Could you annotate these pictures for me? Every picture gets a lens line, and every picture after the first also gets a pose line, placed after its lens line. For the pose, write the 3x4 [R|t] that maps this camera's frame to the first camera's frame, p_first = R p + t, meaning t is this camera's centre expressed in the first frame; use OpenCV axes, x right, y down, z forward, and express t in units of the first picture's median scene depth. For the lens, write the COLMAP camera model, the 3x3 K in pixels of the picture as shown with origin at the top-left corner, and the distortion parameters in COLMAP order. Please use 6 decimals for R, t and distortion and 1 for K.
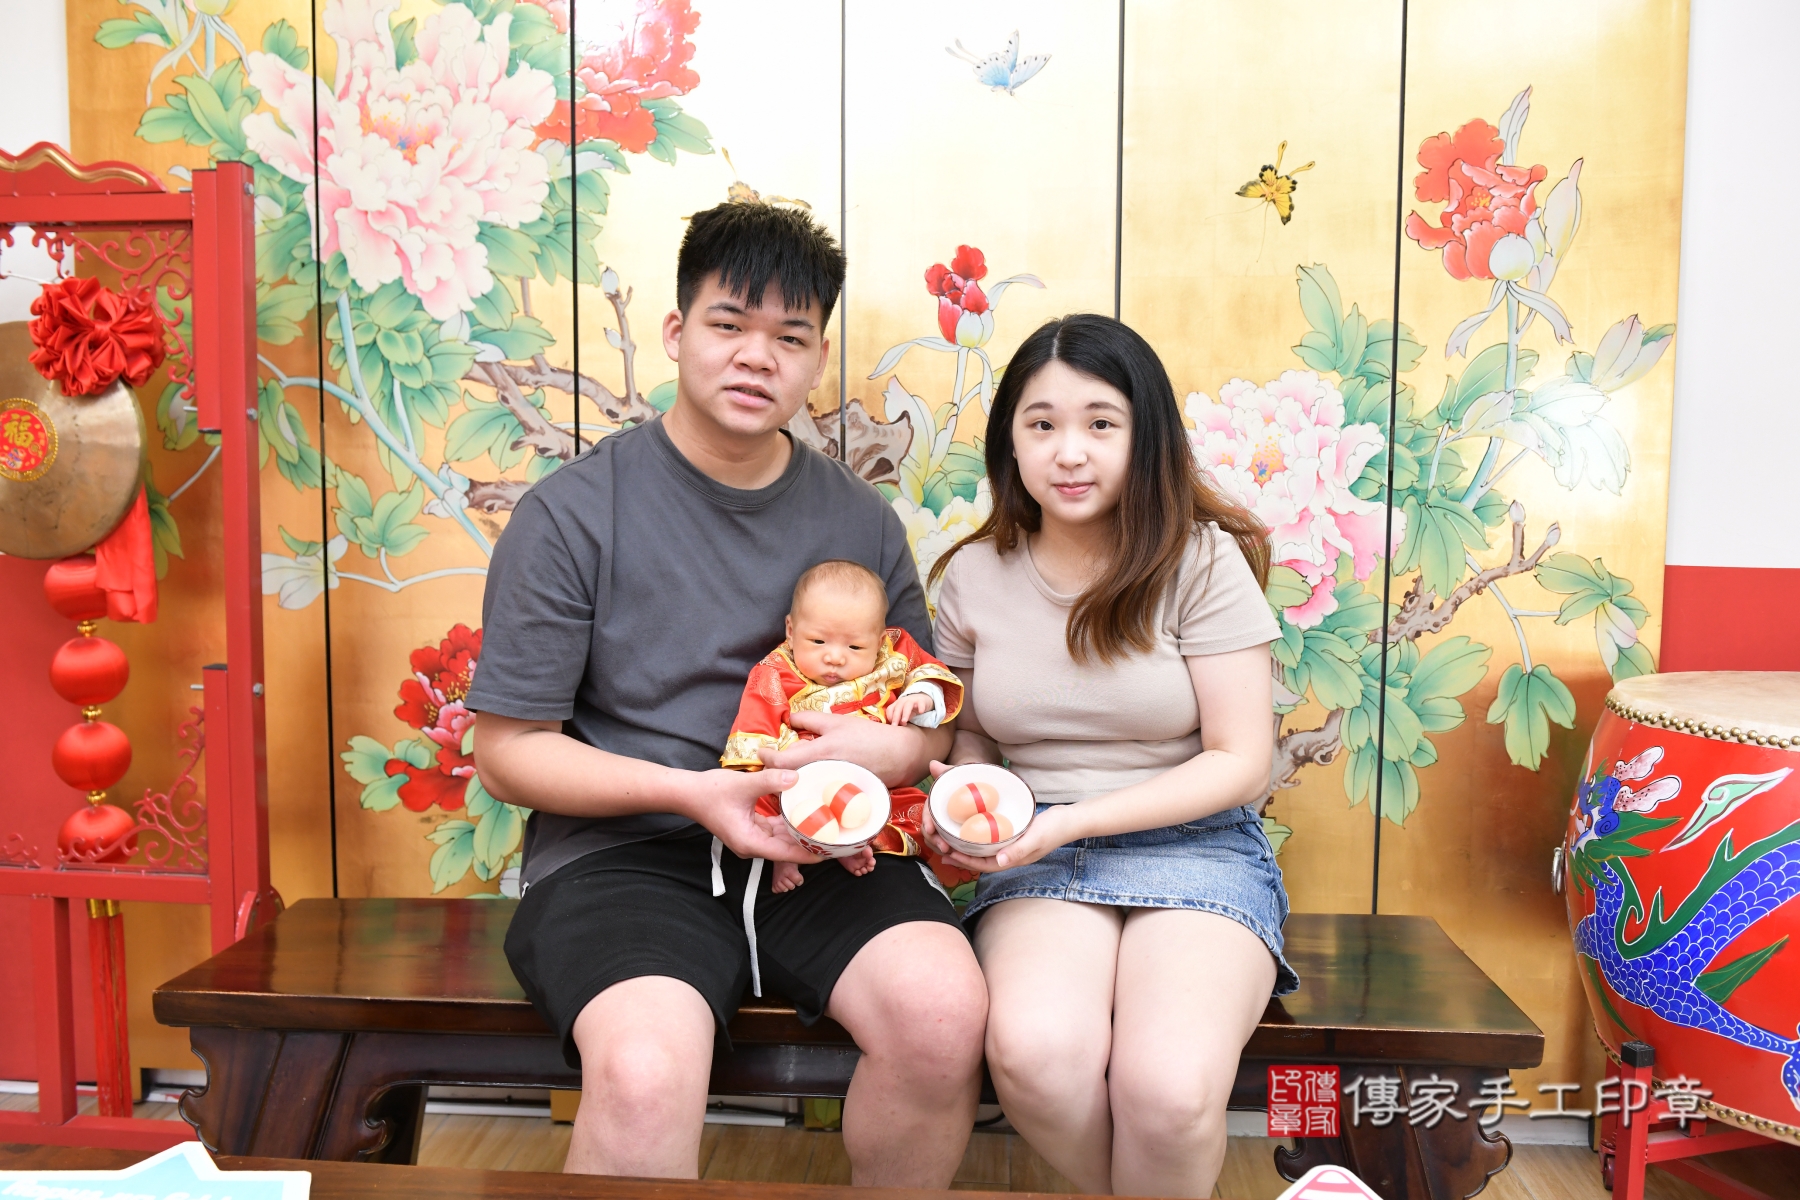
lens RADIAL K [[1398.0, 0, 892.1], [0, 1398.0, 604.0], [0, 0, 1]] dist [-0.028880, 0.000906]
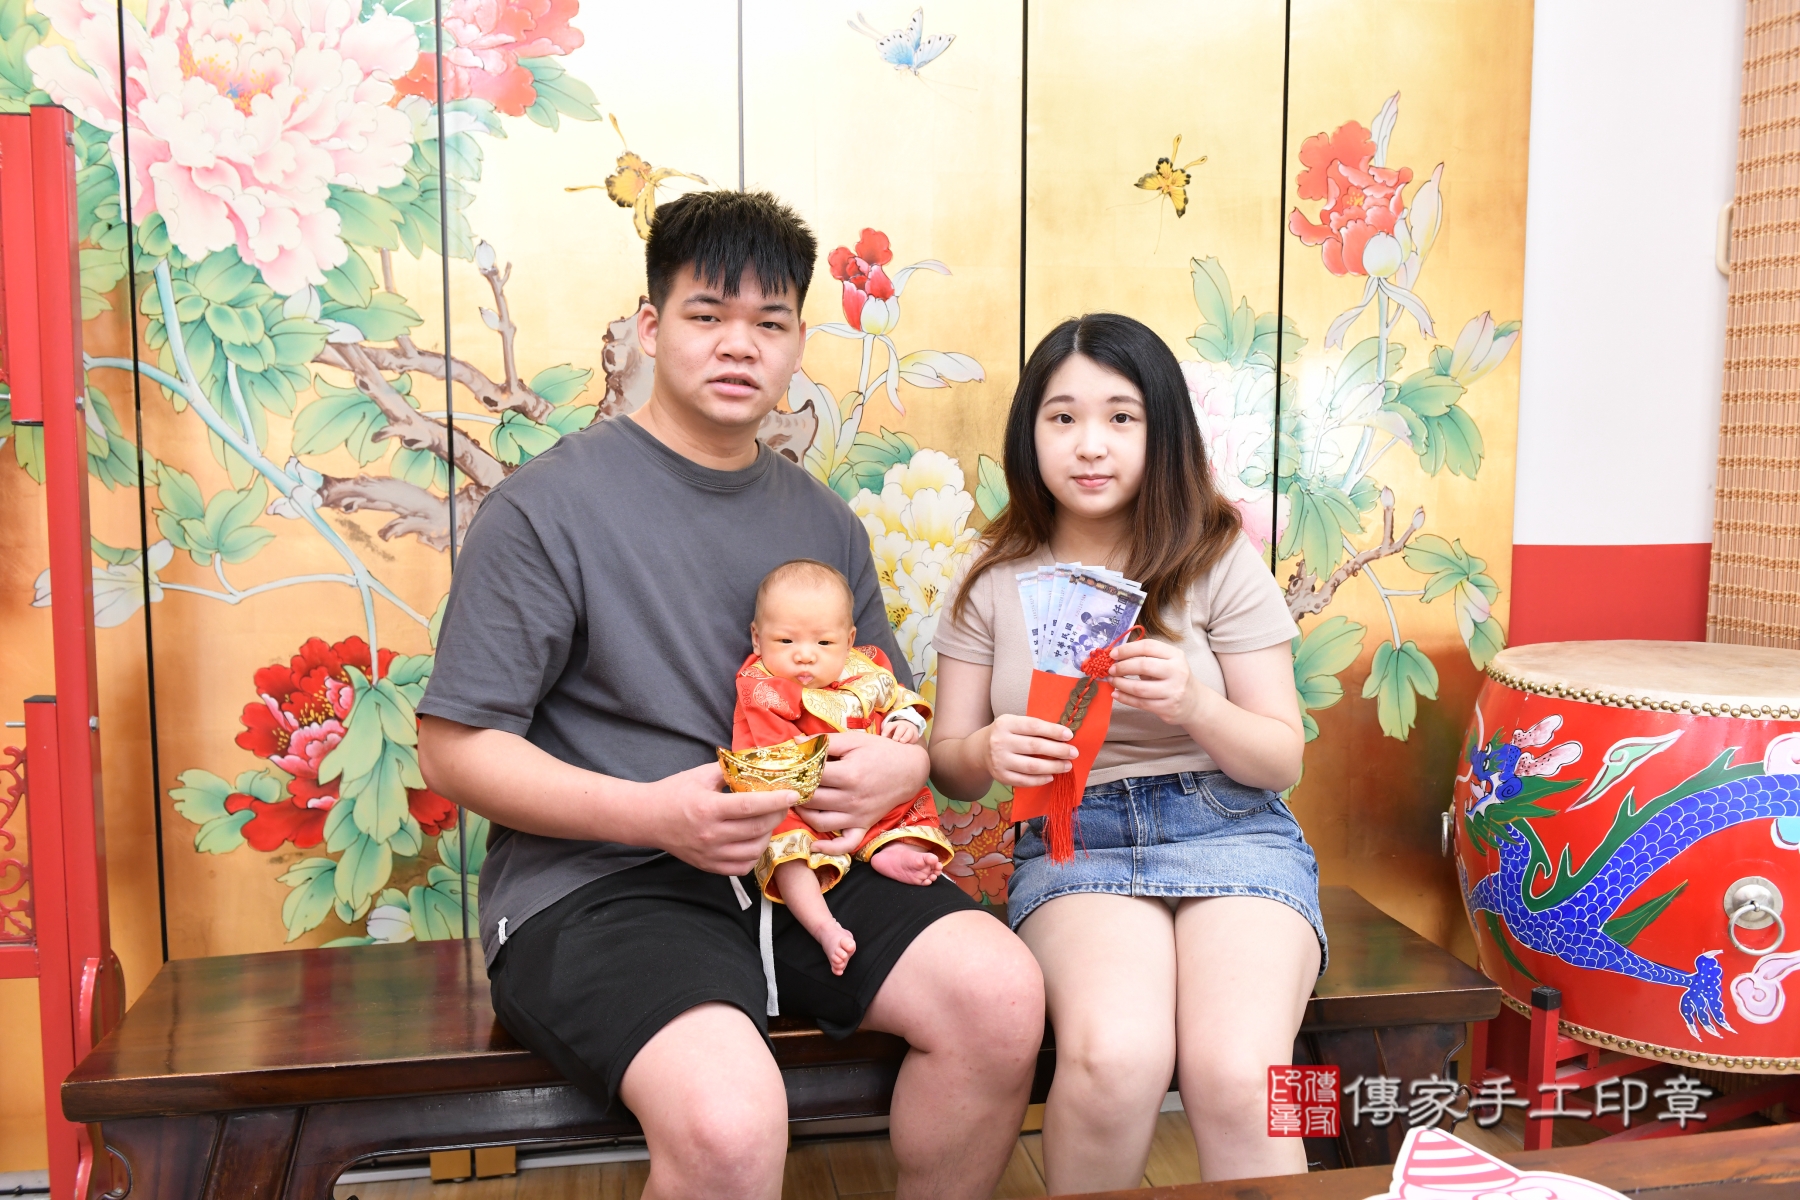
lens RADIAL K [[1465.1, 0, 891.8], [0, 1465.1, 606.7], [0, 0, 1]] dist [-0.017499, 0.001051]
pose [[0.971745, -0.029988, 0.234120, -0.176892], [0.026378, 0.999480, 0.018535, -0.013536], [-0.234555, -0.011836, 0.972031, 0.007970]]
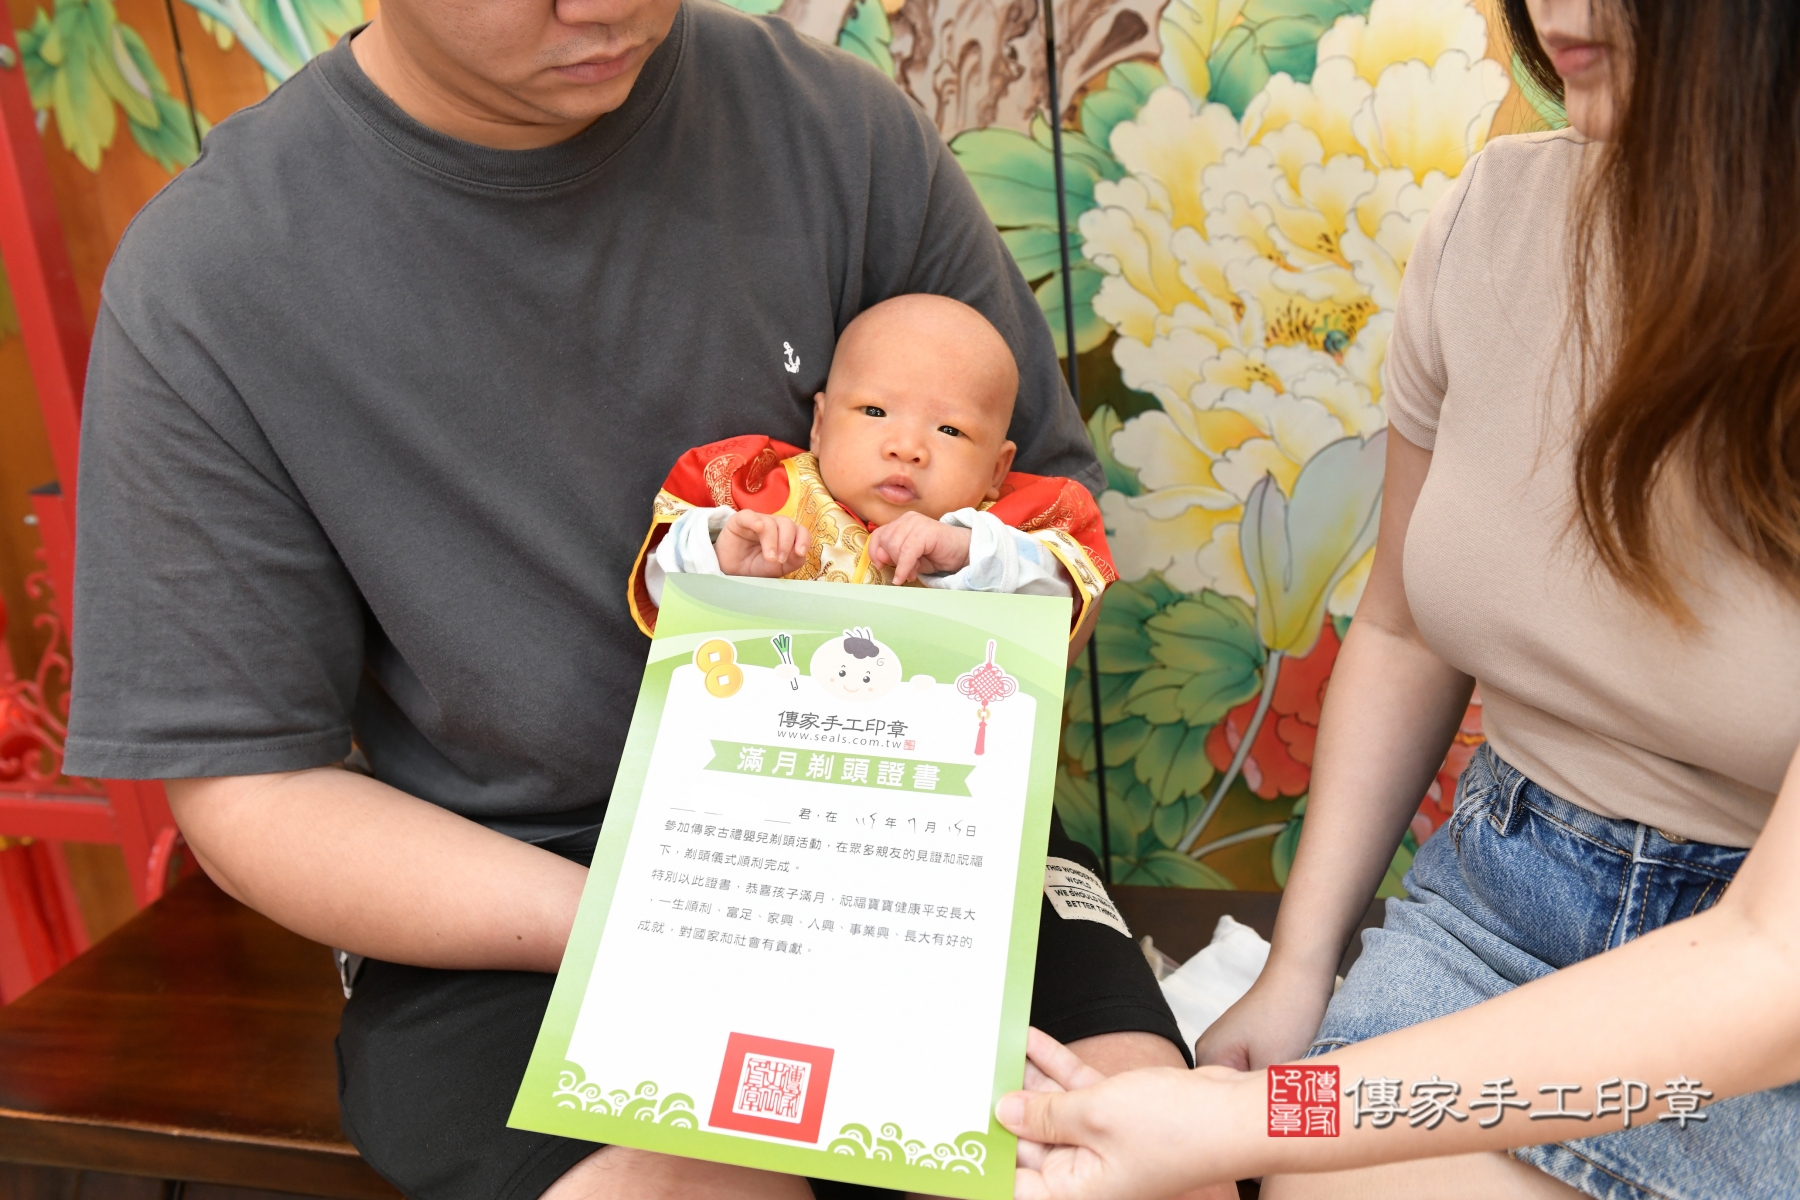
lens RADIAL K [[1632.4, 0, 903.5], [0, 1632.4, 592.5], [0, 0, 1]] dist [0.017231, 0.000000]
pose [[0.968094, -0.026394, -0.249194, 0.058968], [0.082727, 0.972347, 0.218396, -0.035705], [0.236539, -0.232043, 0.943507, 0.373830]]
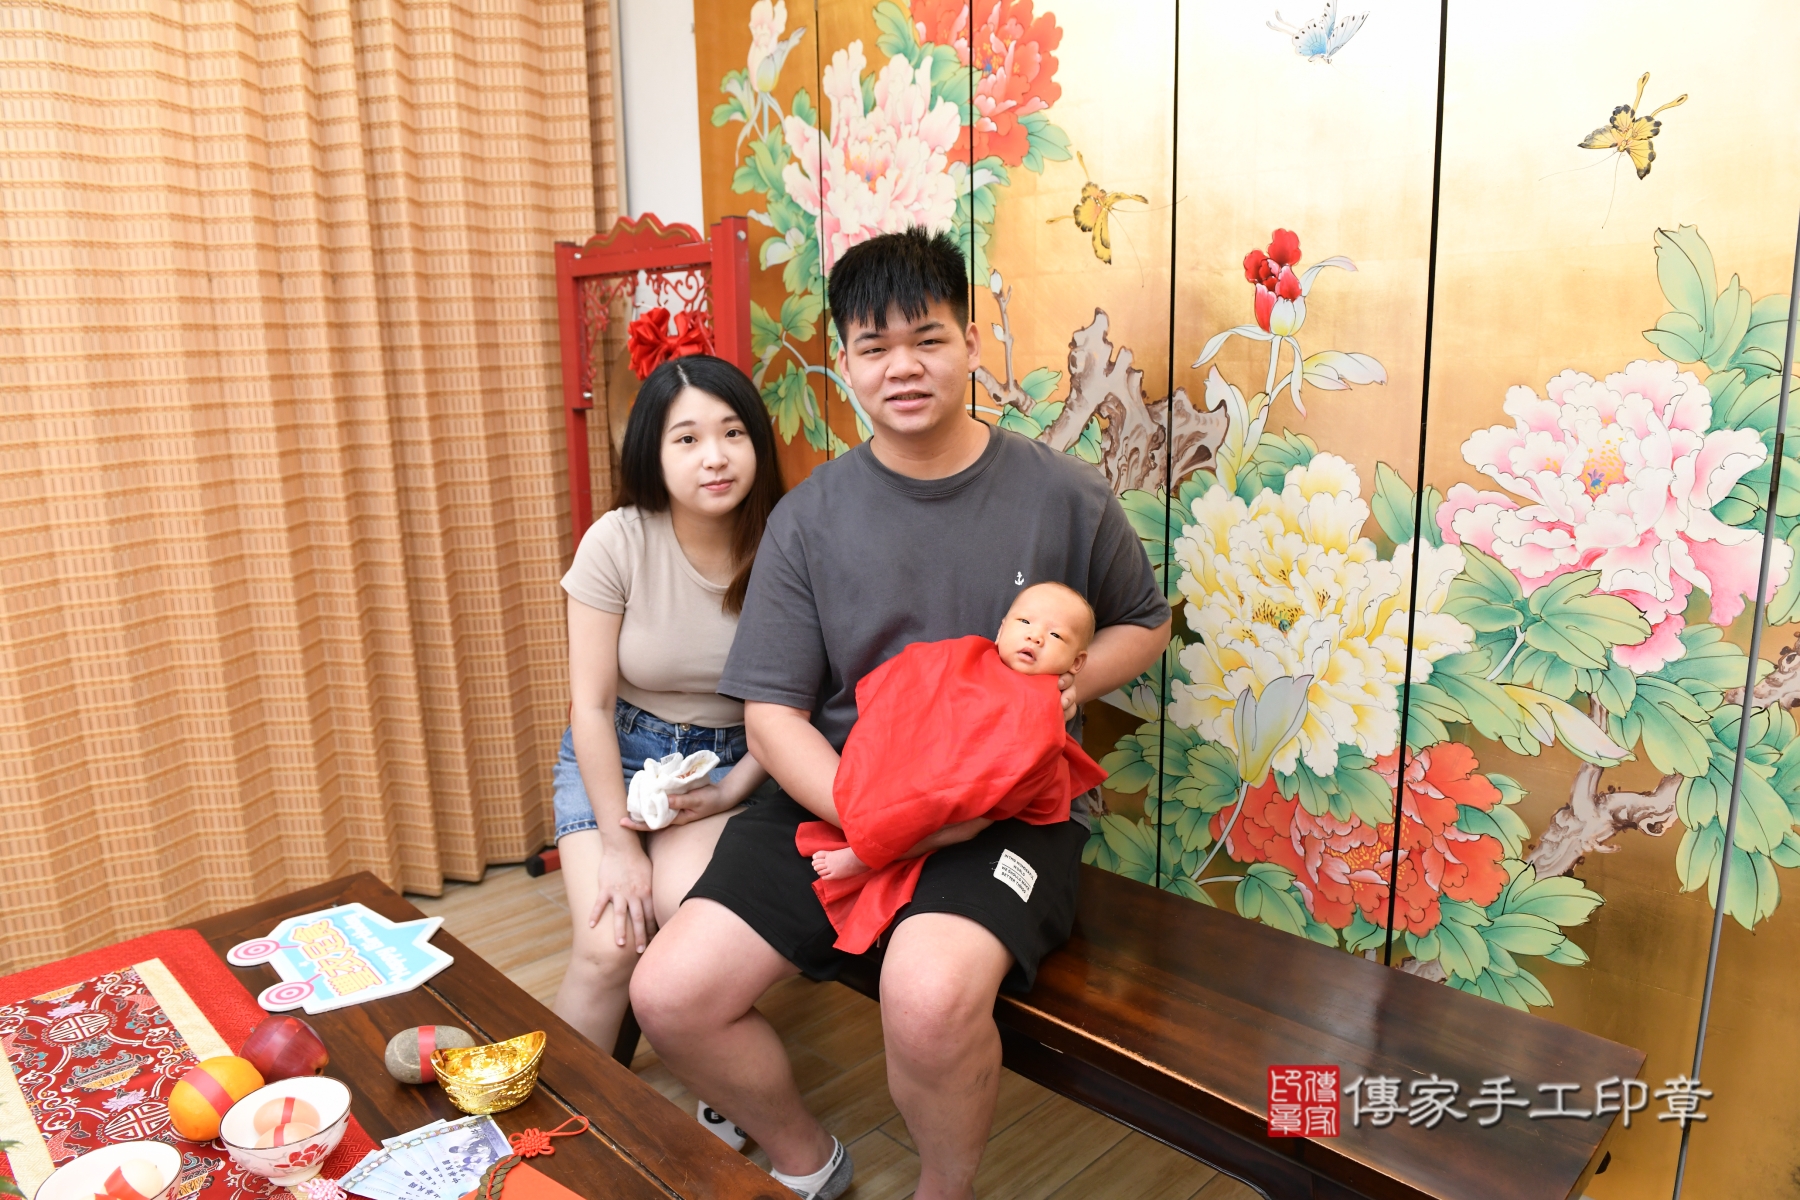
lens RADIAL K [[1213.2, 0, 904.3], [0, 1213.2, 605.6], [0, 0, 1]] dist [-0.052599, -0.000181]
pose [[0.751507, 0.120492, -0.648629, 0.424582], [-0.038964, 0.989570, 0.138683, -0.104116], [0.658574, -0.078948, 0.748364, 0.185389]]
